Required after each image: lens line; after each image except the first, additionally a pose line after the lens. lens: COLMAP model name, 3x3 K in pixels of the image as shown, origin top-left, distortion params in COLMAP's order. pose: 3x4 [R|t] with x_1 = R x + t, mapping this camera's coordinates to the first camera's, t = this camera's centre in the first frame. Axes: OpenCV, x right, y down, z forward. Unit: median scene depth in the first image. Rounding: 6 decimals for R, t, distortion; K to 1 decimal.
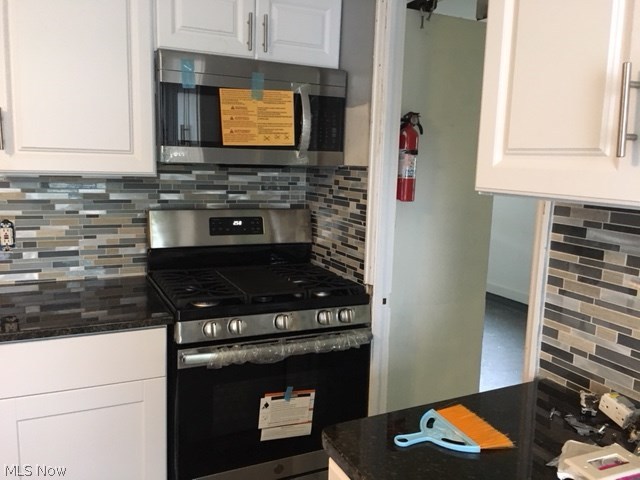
lens RADIAL K [[549.3, 0, 320.0], [0, 549.3, 240.0], [0, 0, 1]] dist [0.072264, -0.086427]
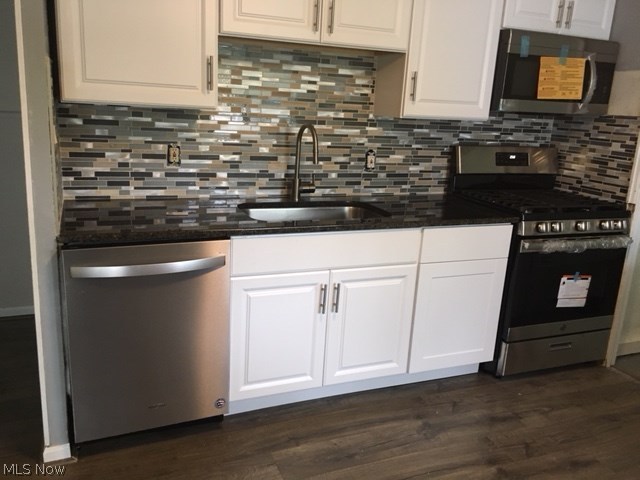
lens RADIAL K [[549.3, 0, 320.0], [0, 549.3, 240.0], [0, 0, 1]] dist [0.072264, -0.086427]
pose [[0.998155, 0.037032, -0.048111, -0.601501], [-0.032069, 0.994458, 0.100125, 0.055127], [0.051552, -0.098398, 0.993811, -0.423010]]
